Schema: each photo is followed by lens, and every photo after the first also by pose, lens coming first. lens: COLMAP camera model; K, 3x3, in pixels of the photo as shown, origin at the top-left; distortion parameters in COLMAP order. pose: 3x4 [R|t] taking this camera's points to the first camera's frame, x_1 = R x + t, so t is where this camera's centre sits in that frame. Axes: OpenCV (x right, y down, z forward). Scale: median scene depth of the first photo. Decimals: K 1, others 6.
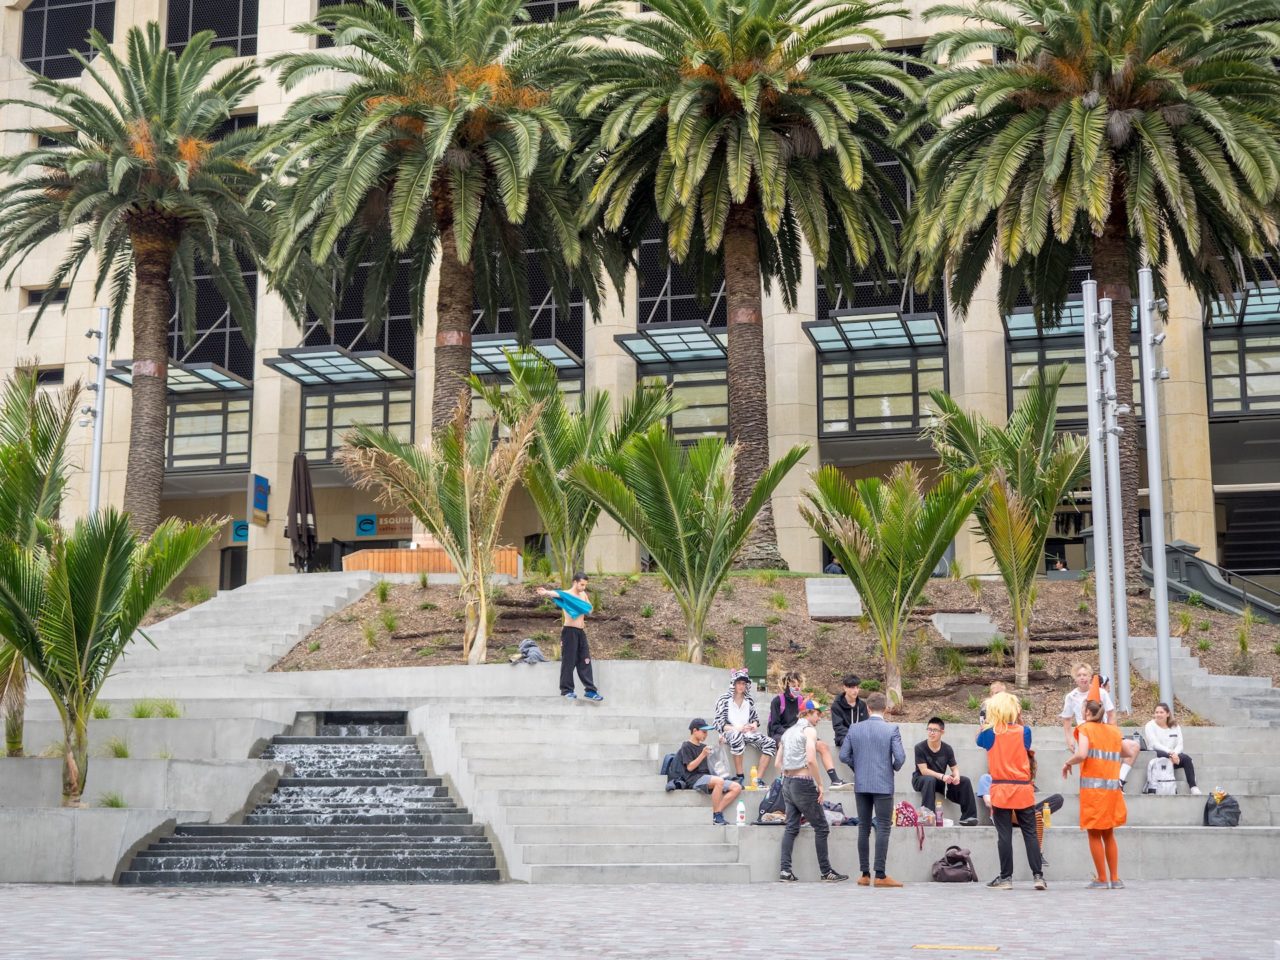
lens RADIAL K [[1860.7, 0, 640.0], [0, 1860.7, 480.0], [0, 0, 1]] dist [-0.001649, 0.013830]
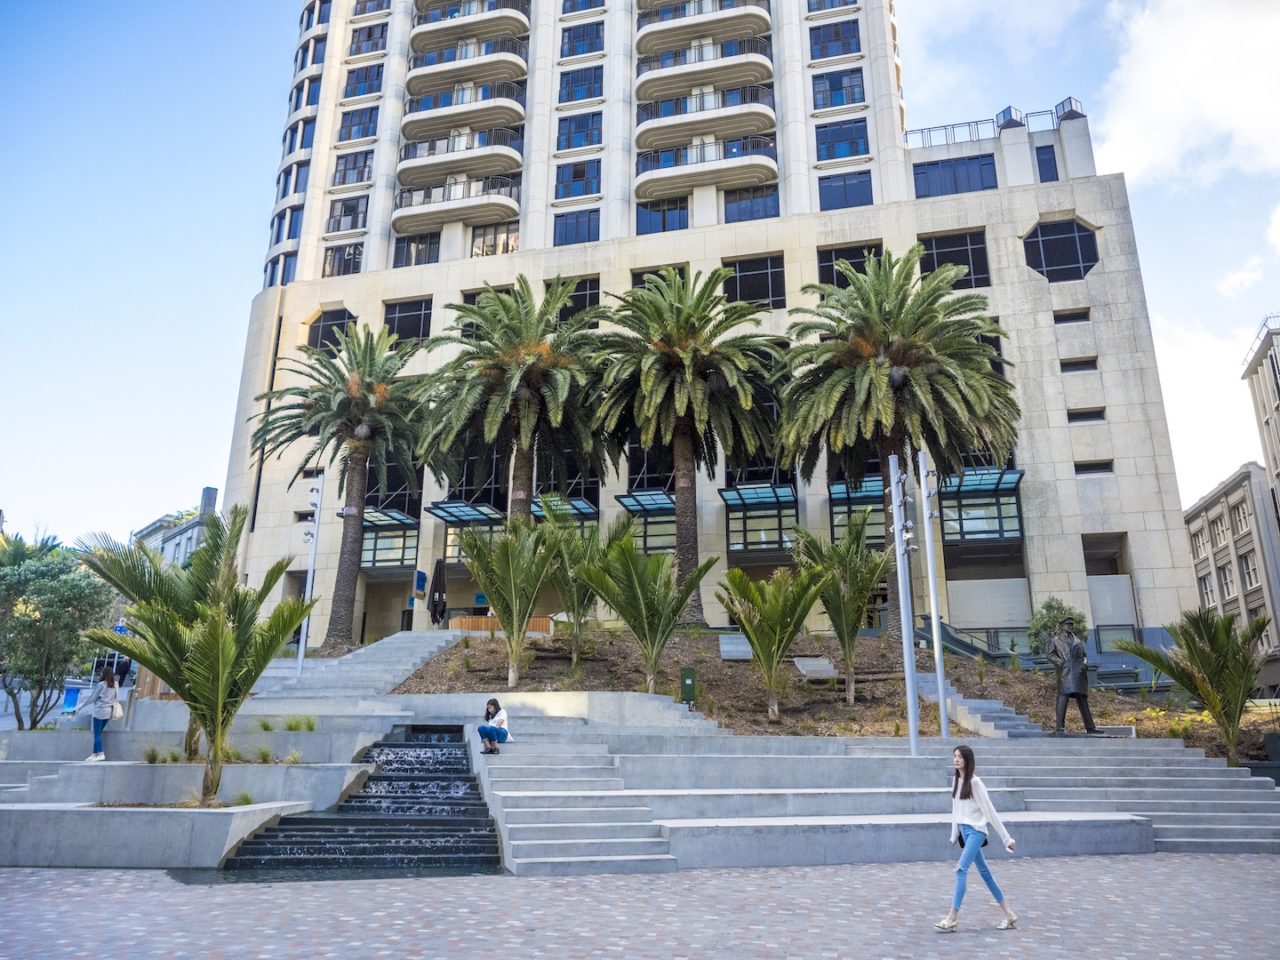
lens RADIAL K [[900.9, 0, 660.9], [0, 900.9, 434.7], [0, 0, 1]] dist [-0.006036, 0.001548]
pose [[0.999717, 0.010935, 0.021114, 0.015692], [-0.007541, 0.987948, -0.154602, -0.000491], [-0.022551, 0.154399, 0.987751, 0.156482]]
